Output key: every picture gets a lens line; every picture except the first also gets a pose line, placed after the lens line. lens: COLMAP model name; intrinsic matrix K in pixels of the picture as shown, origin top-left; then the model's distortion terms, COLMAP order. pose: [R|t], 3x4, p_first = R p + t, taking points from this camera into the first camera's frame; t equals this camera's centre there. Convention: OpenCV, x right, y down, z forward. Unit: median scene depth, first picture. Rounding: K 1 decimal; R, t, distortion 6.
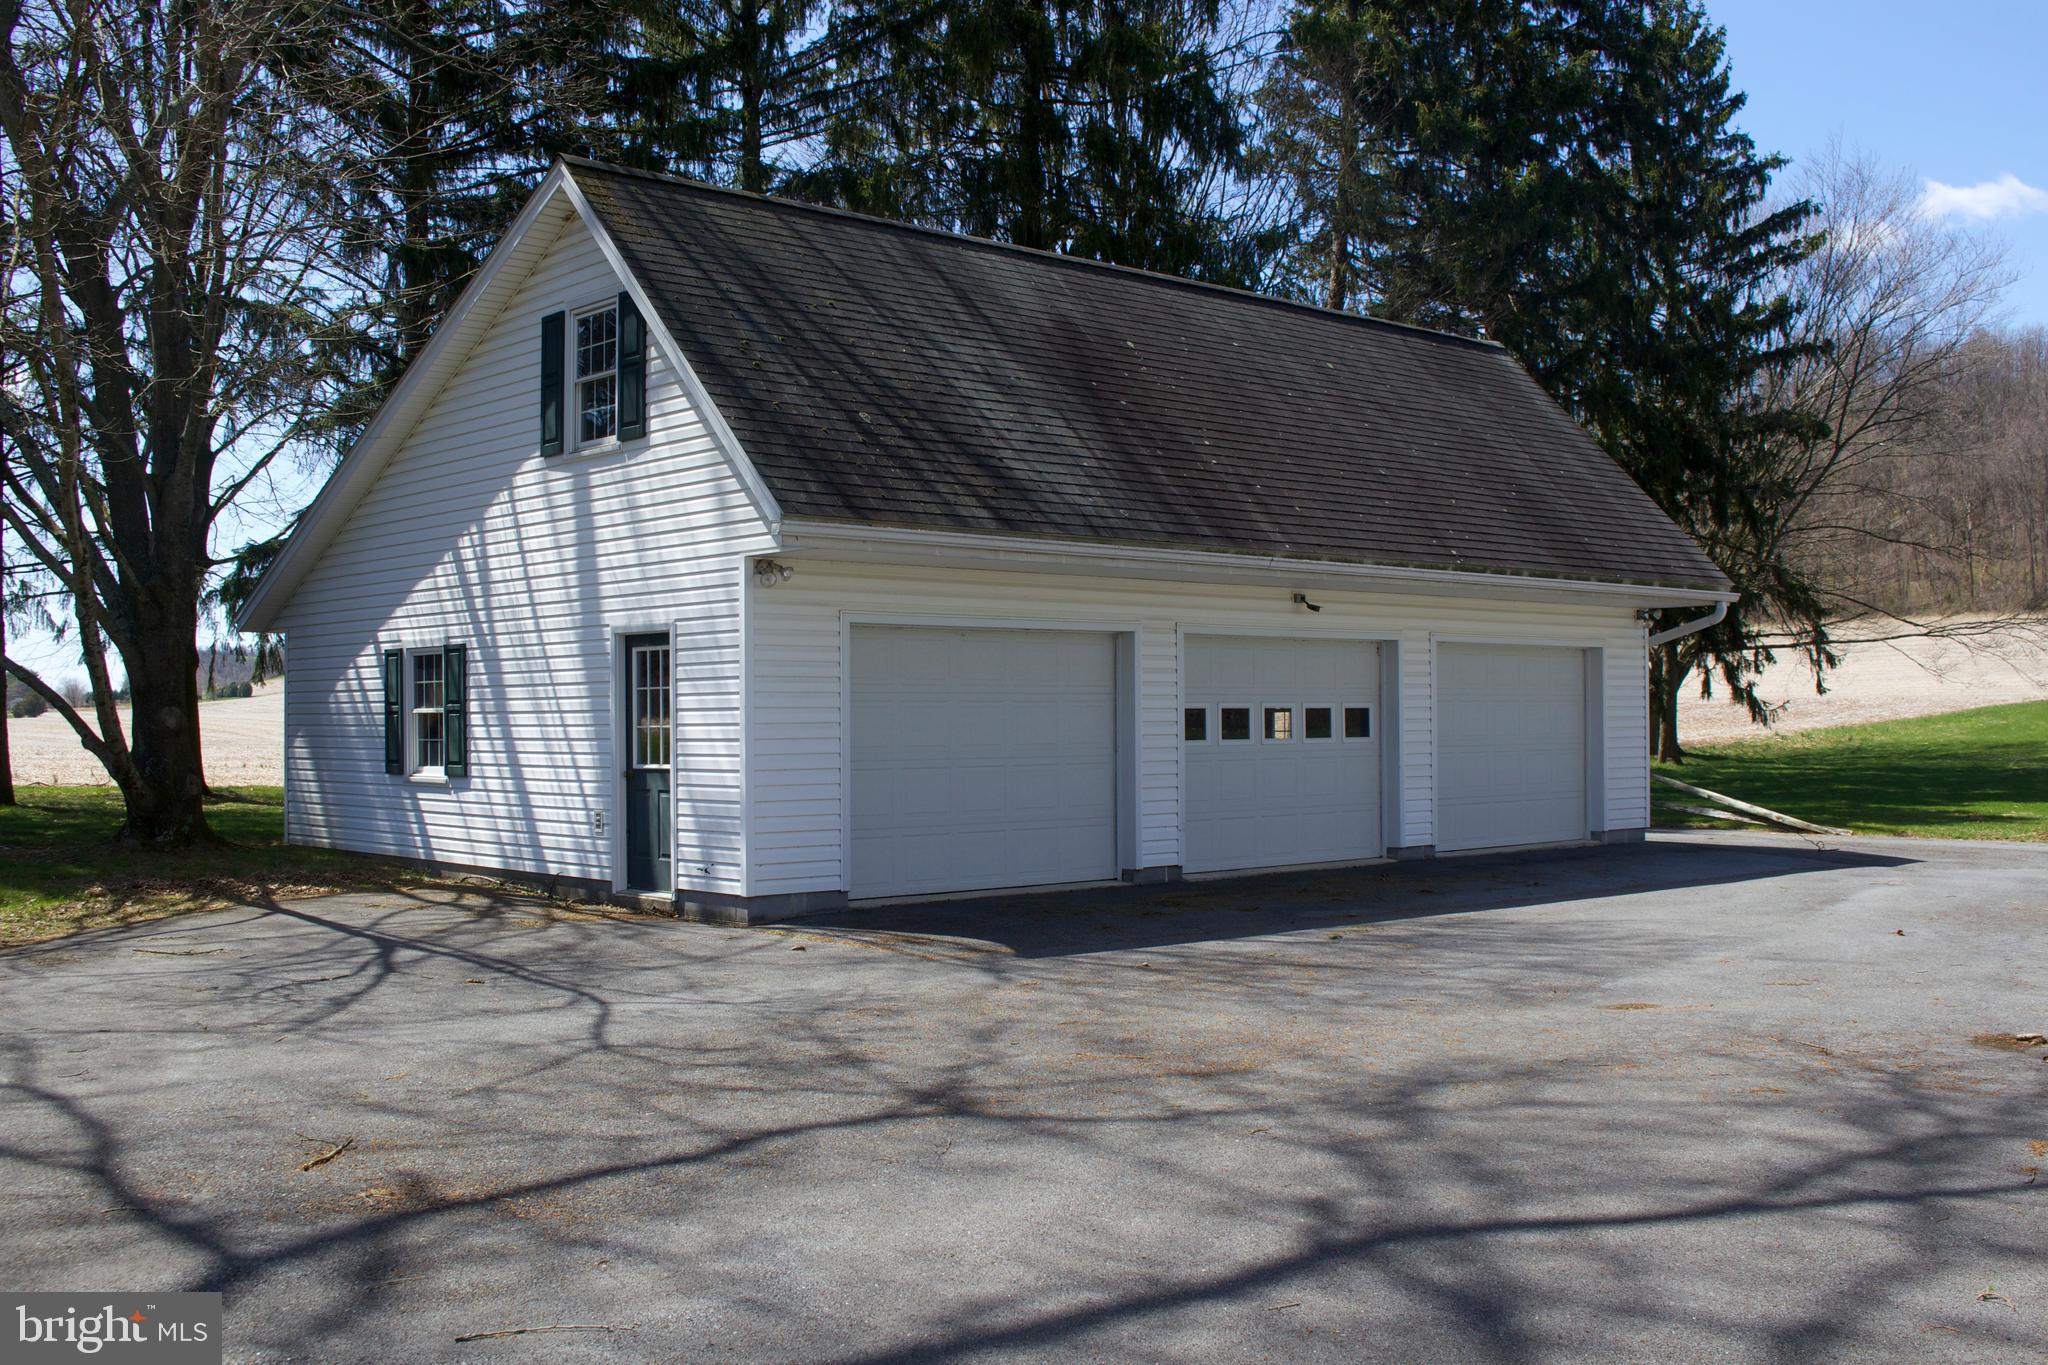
lens RADIAL K [[2101.5, 0, 1024.0], [0, 2101.5, 682.5], [0, 0, 1]] dist [-0.010239, -0.009706]
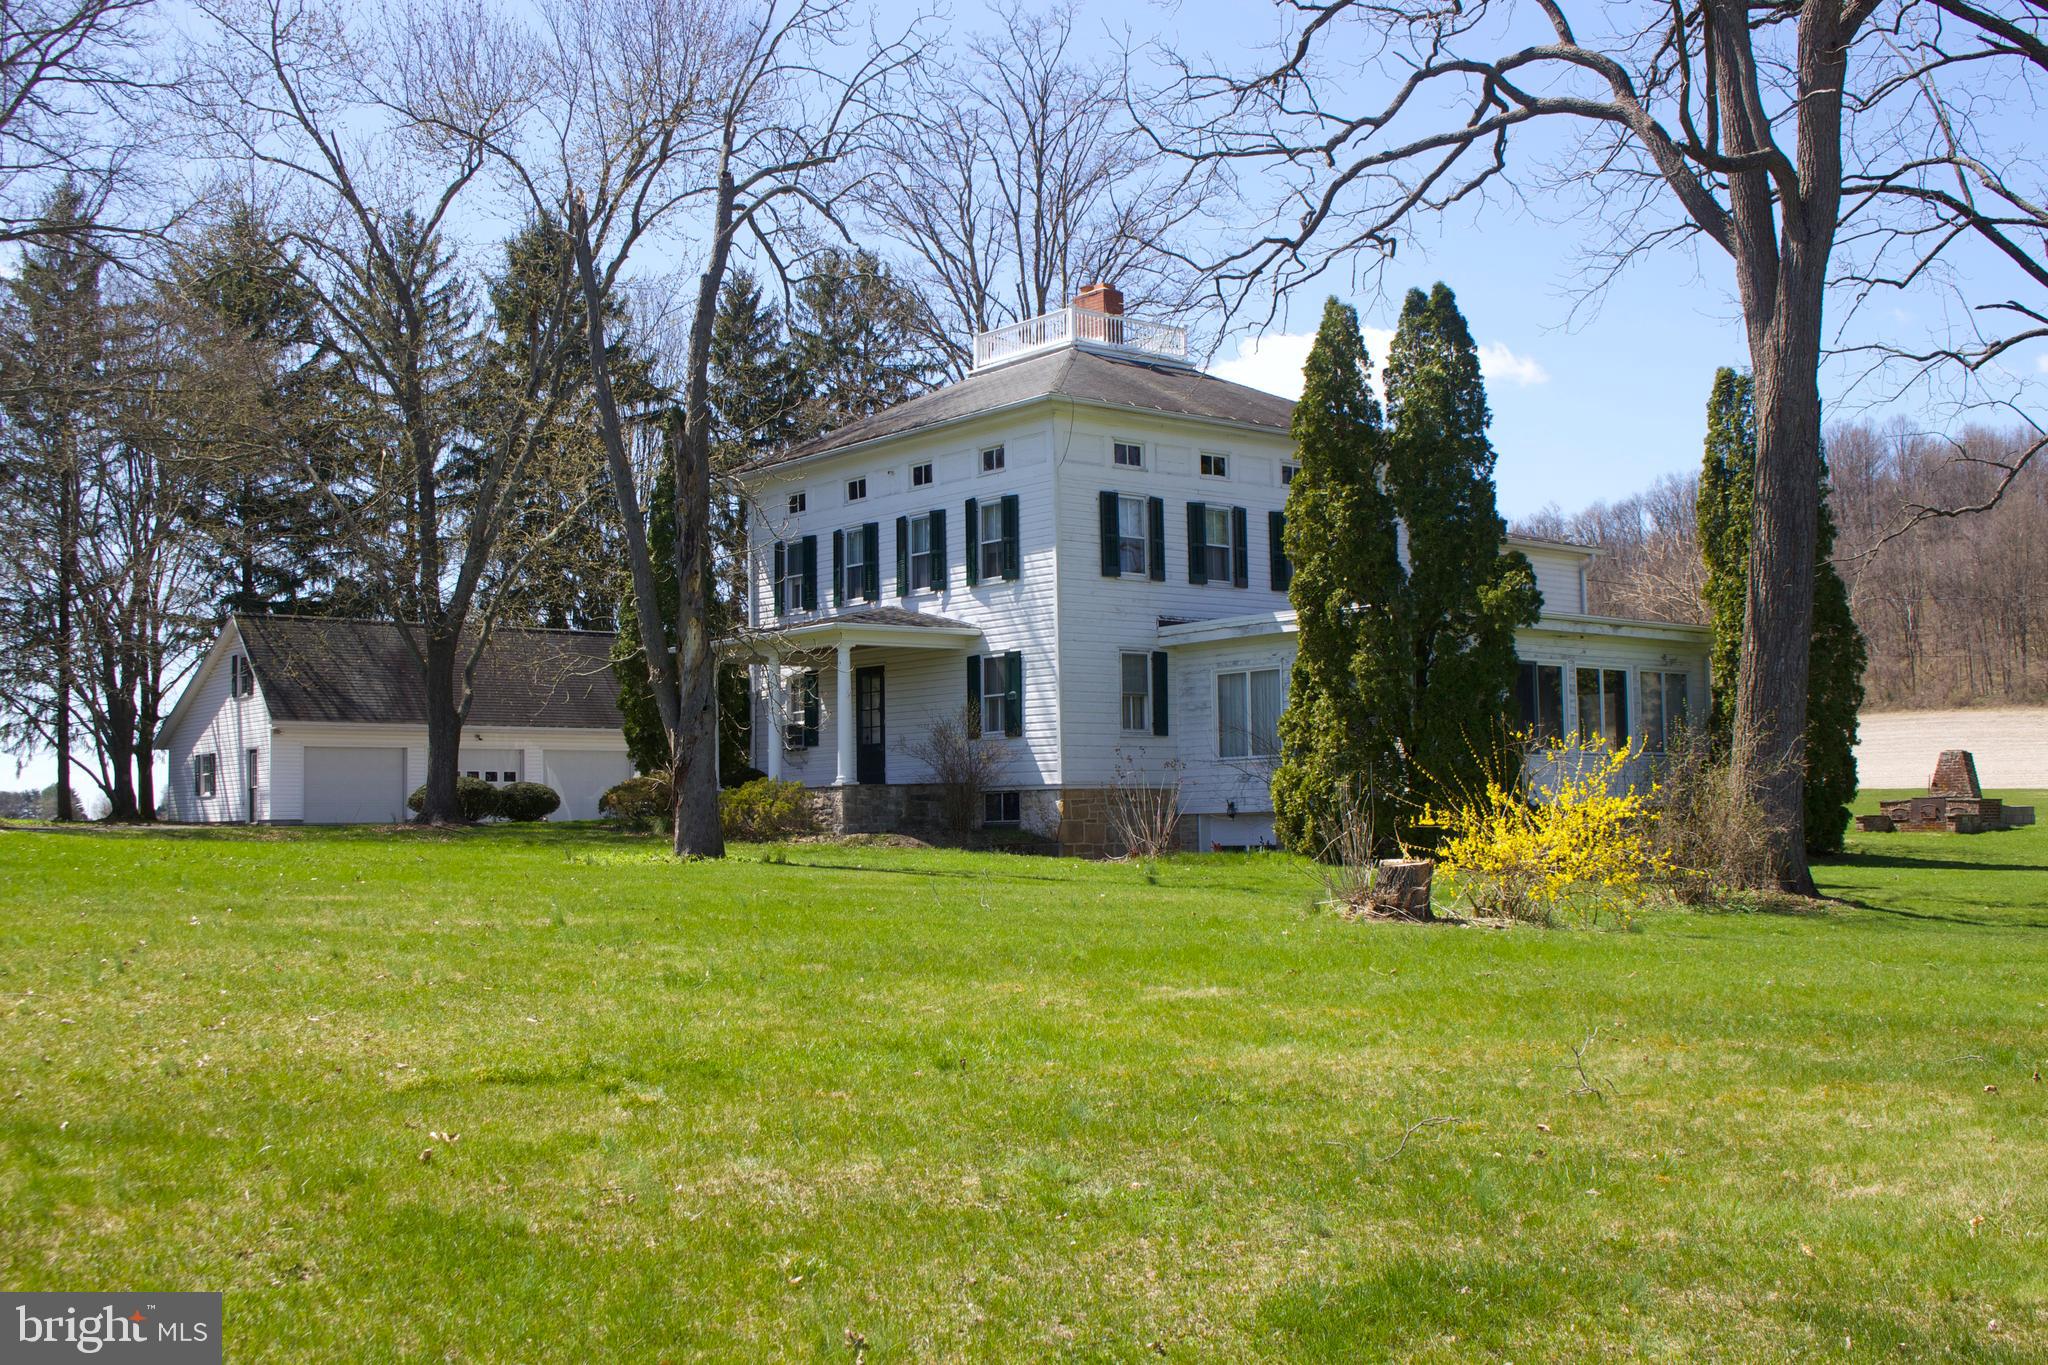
lens RADIAL K [[2184.8, 0, 1024.0], [0, 2184.8, 682.5], [0, 0, 1]] dist [0.005943, 0.006267]
pose [[0.999586, -0.006871, -0.027956, 1.140271], [0.005425, 0.998660, -0.051472, 0.056900], [0.028273, 0.051299, 0.998283, -2.473597]]
